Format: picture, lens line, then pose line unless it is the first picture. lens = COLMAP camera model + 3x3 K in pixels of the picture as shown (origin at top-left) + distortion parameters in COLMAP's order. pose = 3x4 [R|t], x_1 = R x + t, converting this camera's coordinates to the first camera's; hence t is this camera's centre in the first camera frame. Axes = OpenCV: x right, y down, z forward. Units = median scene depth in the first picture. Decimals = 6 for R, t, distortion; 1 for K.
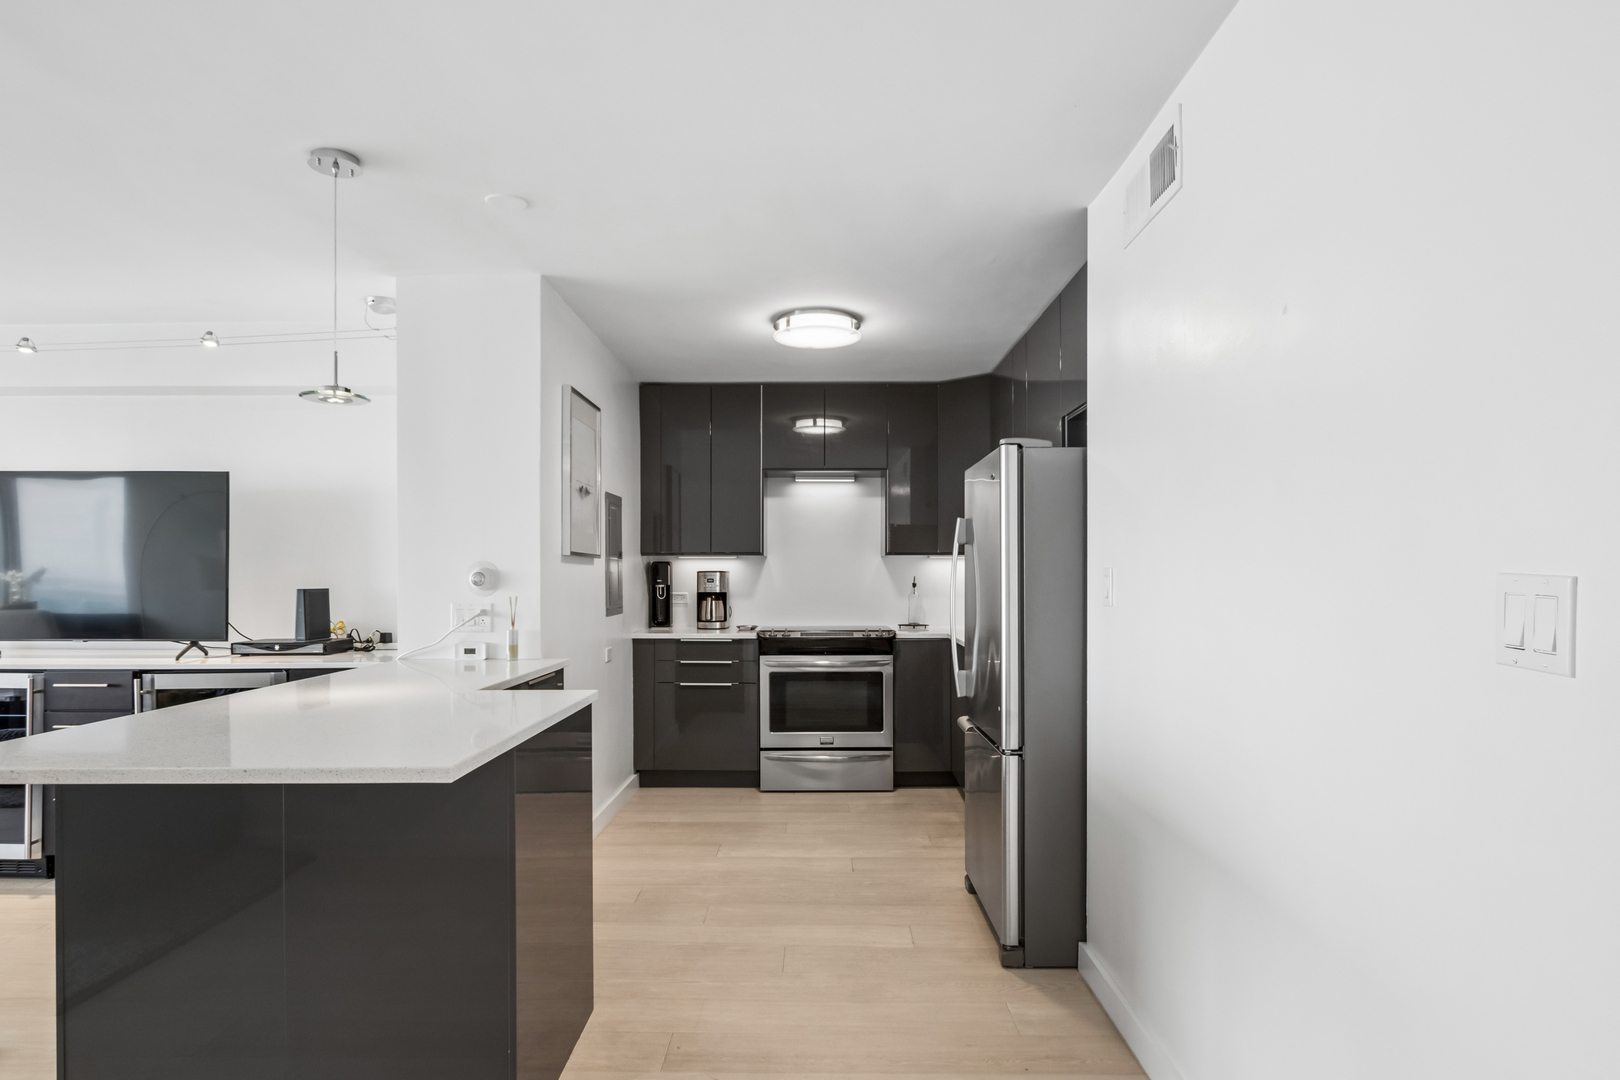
lens RADIAL K [[893.8, 0, 808.0], [0, 893.8, 581.7], [0, 0, 1]] dist [0.002394, -0.023375]
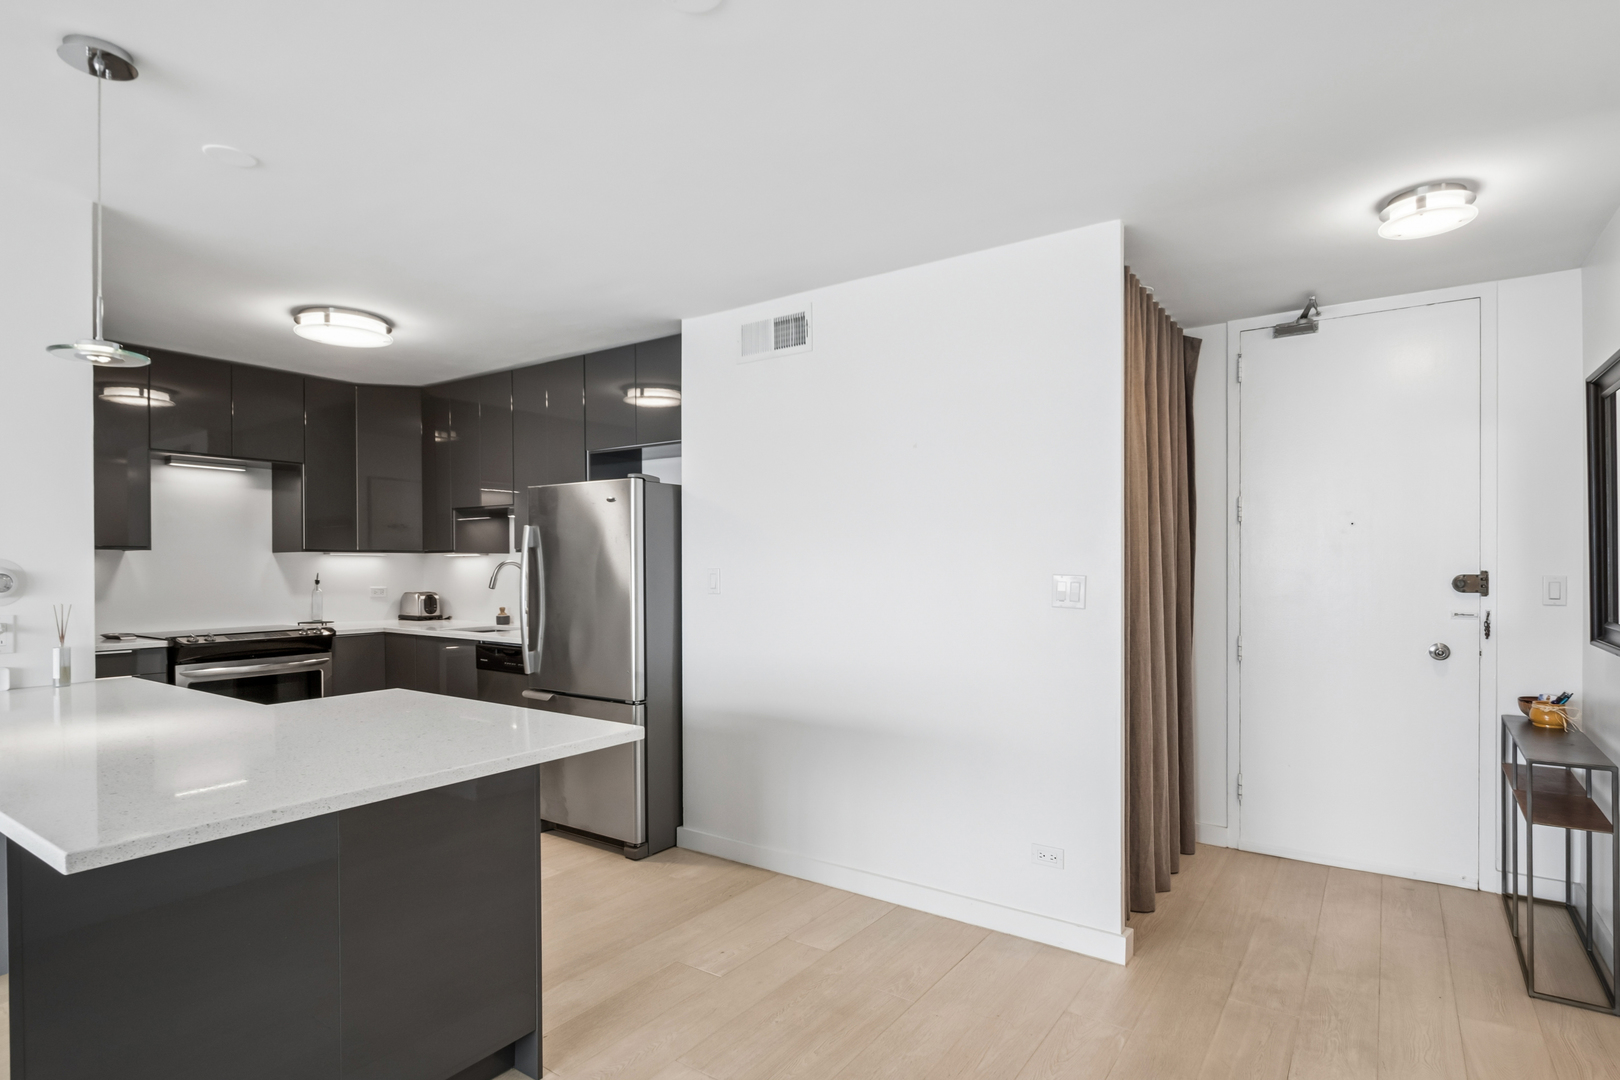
lens RADIAL K [[848.0, 0, 813.2], [0, 848.0, 571.4], [0, 0, 1]] dist [0.000993, 0.000659]
pose [[0.564658, -0.006026, 0.825303, -0.560930], [0.007401, 0.999970, 0.002238, -0.009472], [-0.825292, 0.004845, 0.564685, 0.033564]]
